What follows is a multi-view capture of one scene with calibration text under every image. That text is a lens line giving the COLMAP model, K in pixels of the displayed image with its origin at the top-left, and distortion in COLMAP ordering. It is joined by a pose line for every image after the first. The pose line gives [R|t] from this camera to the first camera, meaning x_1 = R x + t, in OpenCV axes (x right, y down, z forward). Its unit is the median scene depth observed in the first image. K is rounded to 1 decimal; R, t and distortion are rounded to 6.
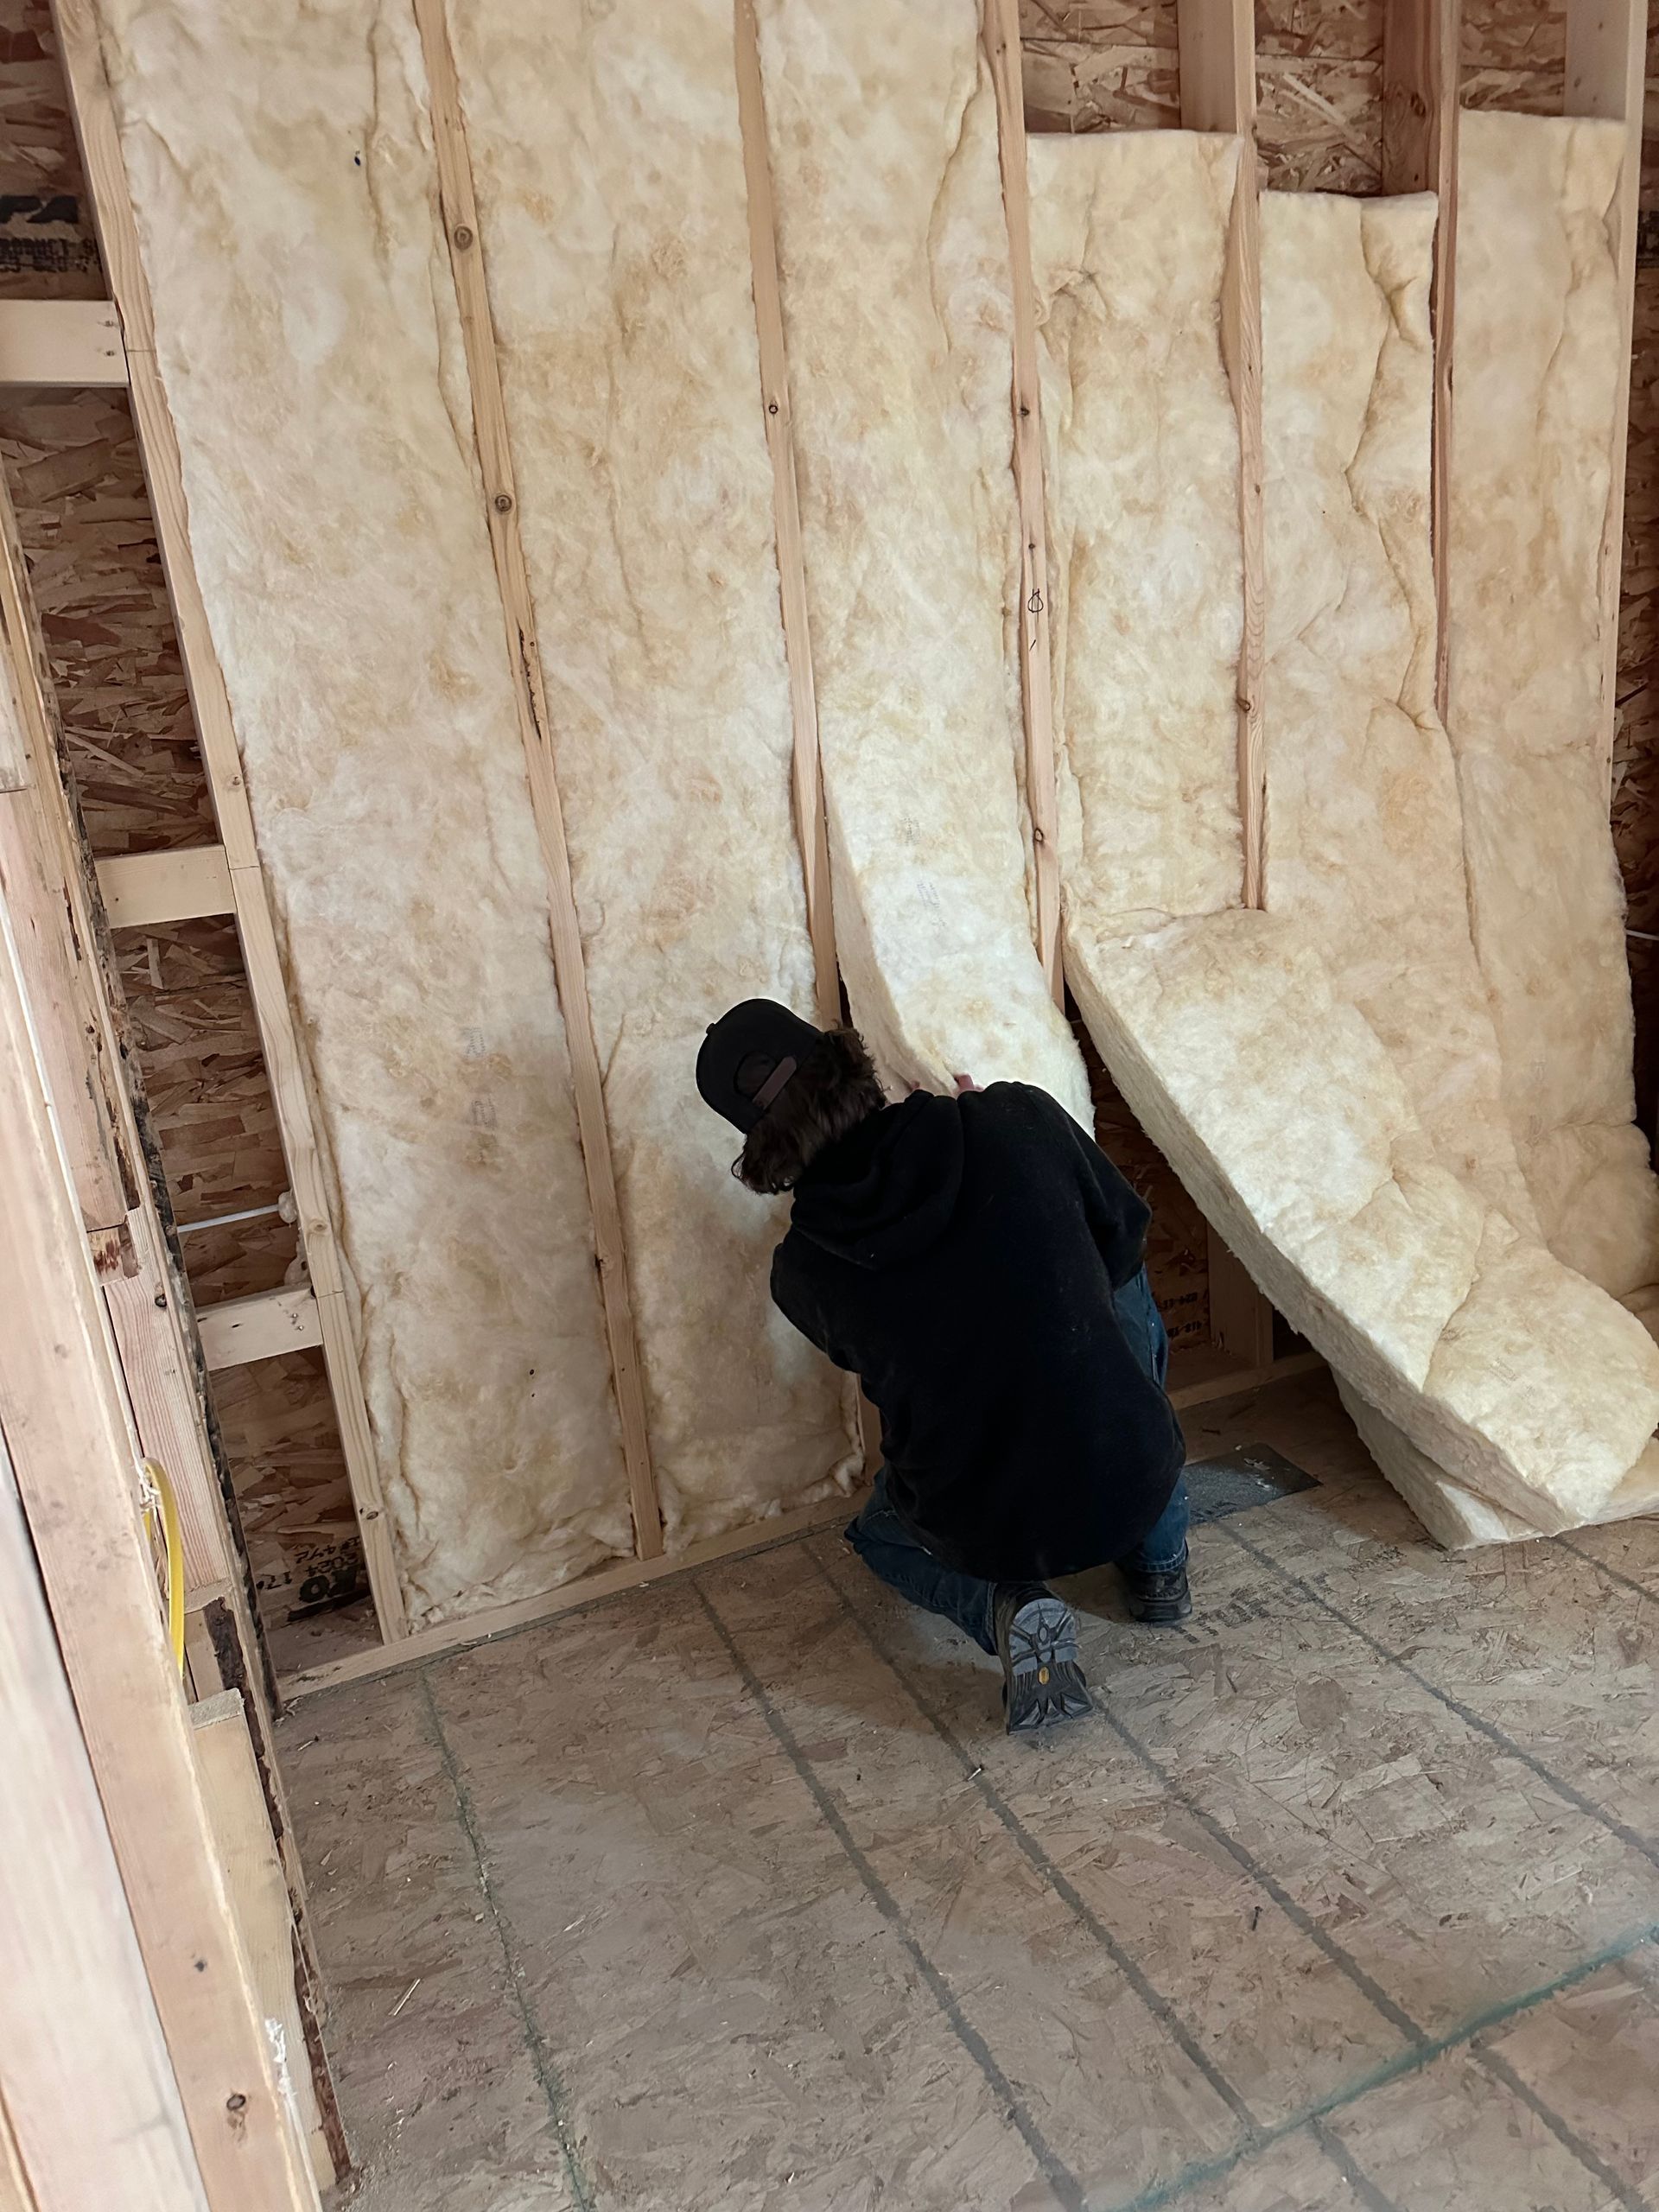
lens RADIAL K [[1613.5, 0, 815.7], [0, 1613.5, 1097.3], [0, 0, 1]] dist [0.044165, -0.044244]
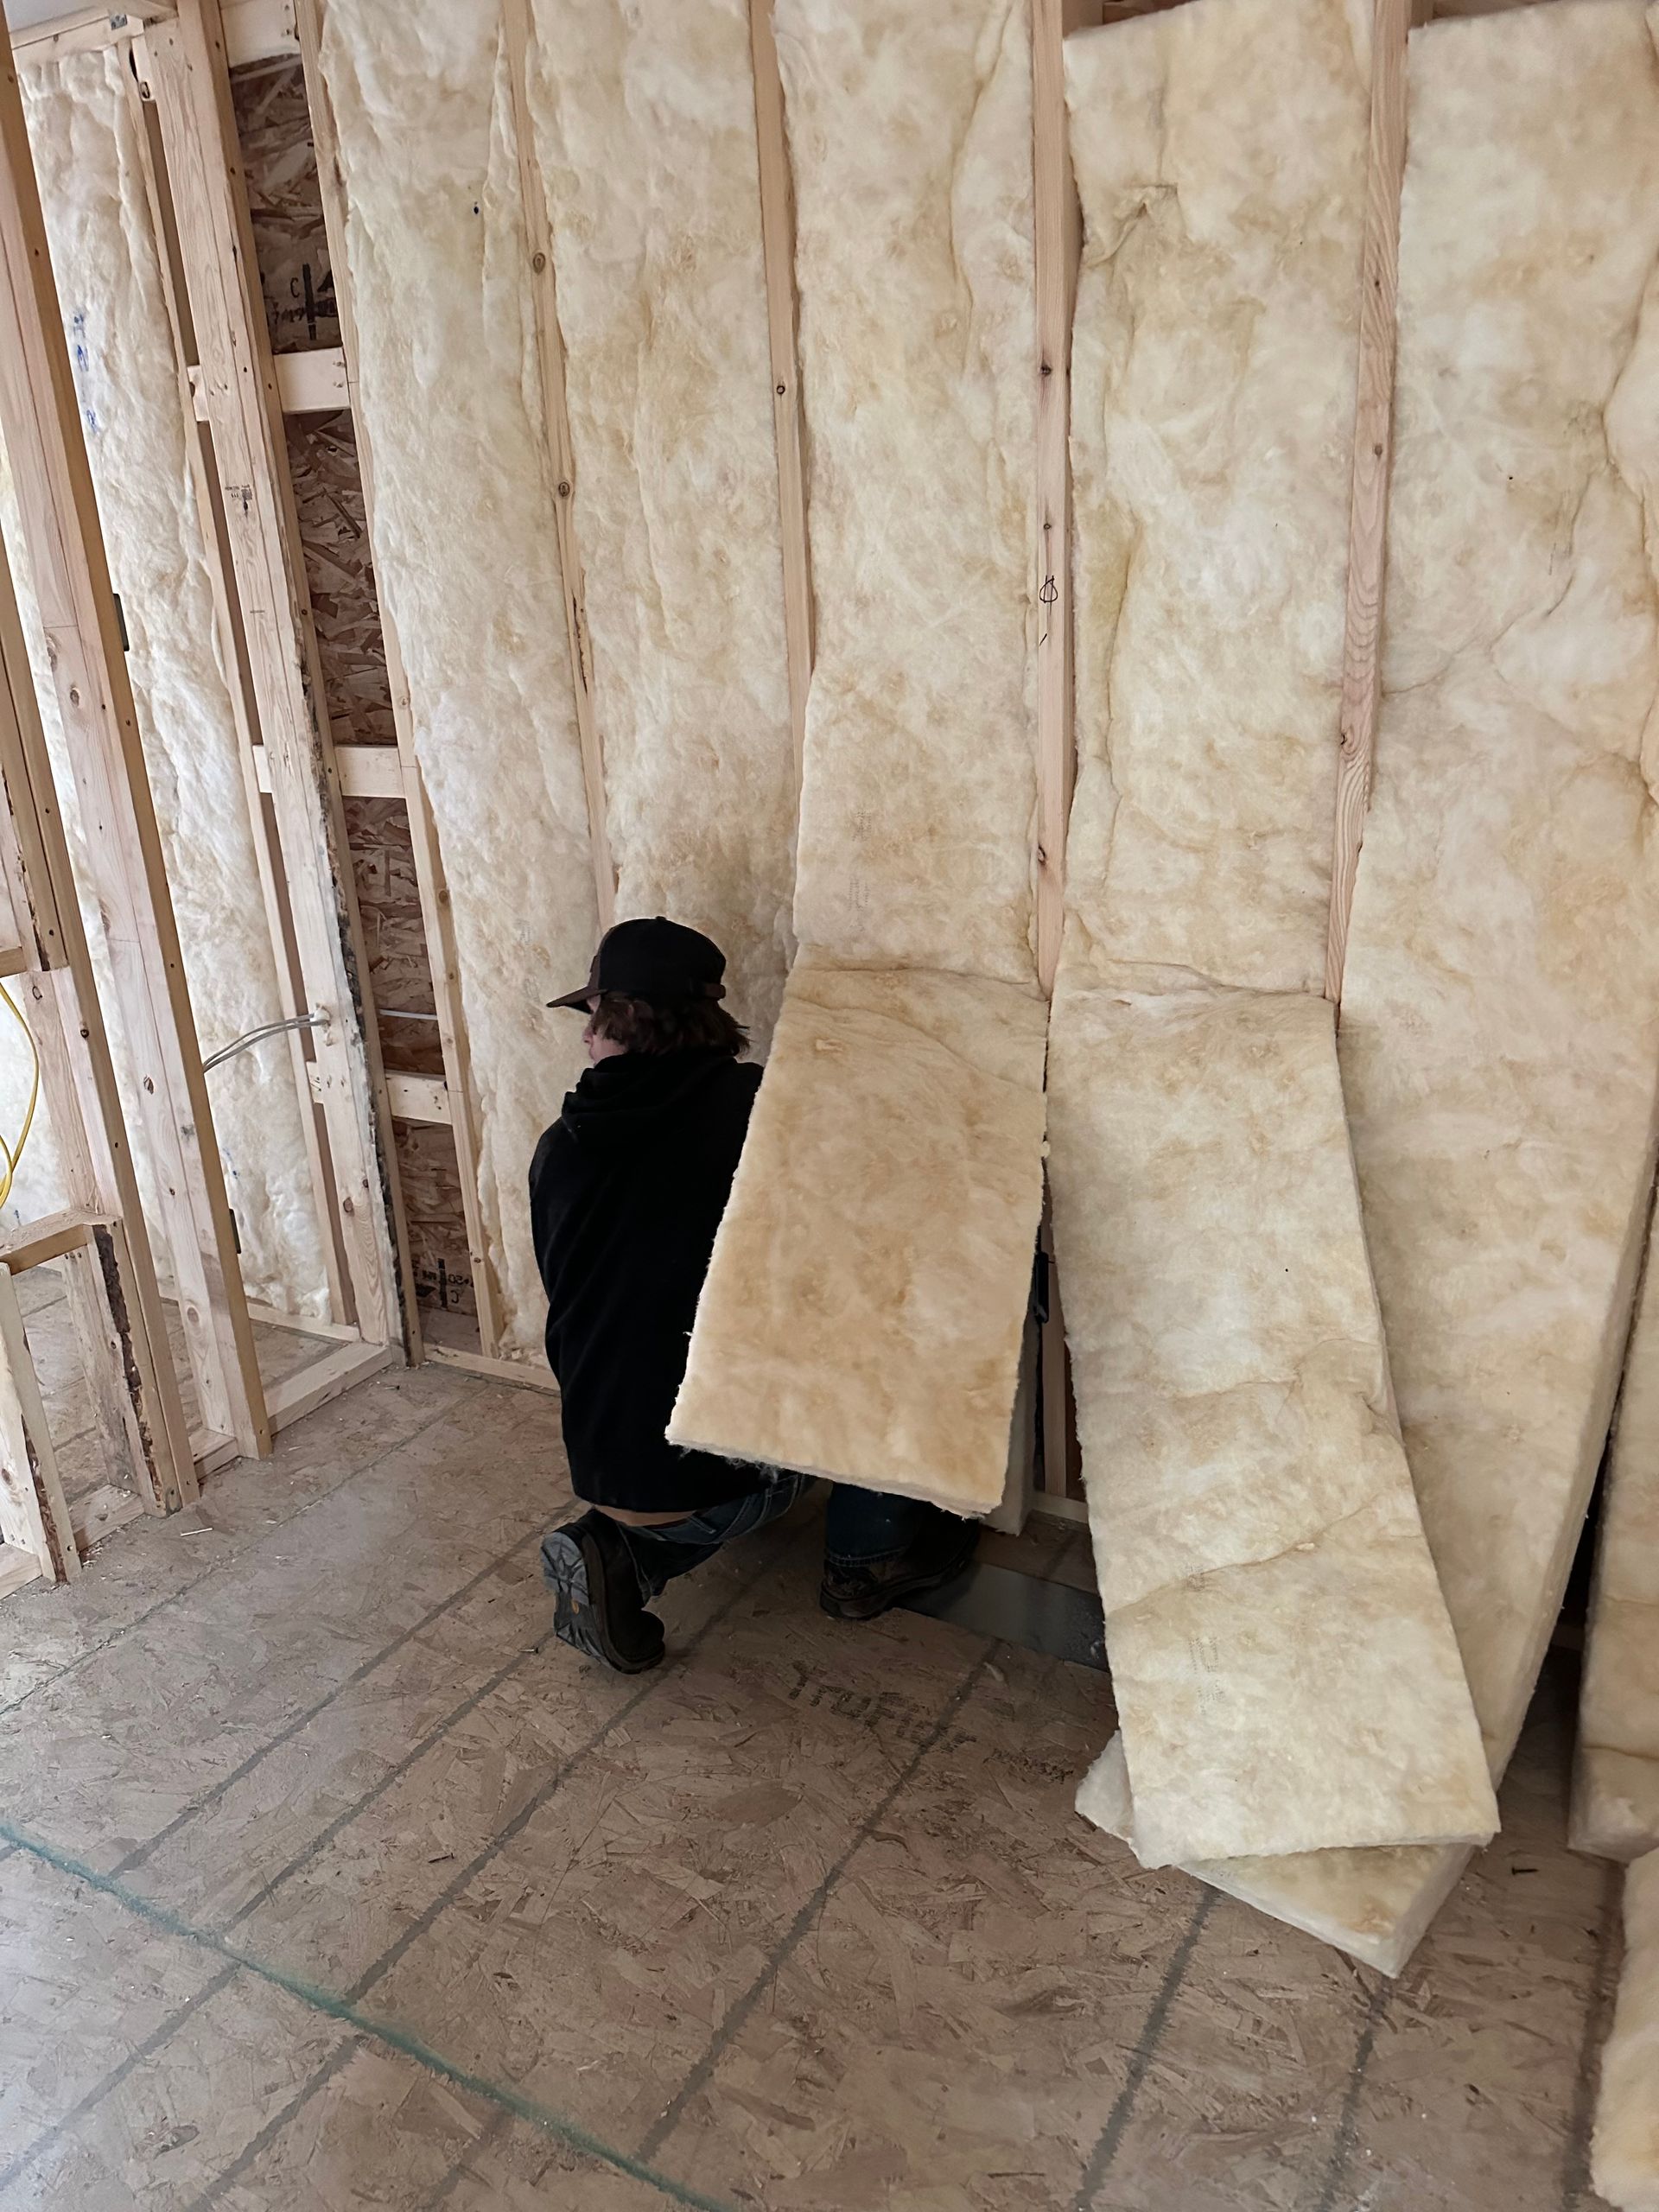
lens RADIAL K [[1613.5, 0, 832.1], [0, 1613.5, 1109.4], [0, 0, 1]] dist [0.044165, -0.044244]
pose [[0.587641, 0.308428, -0.748031, 0.888254], [-0.219561, 0.950594, 0.219465, -0.225582], [0.778763, 0.035272, 0.626326, 0.404497]]
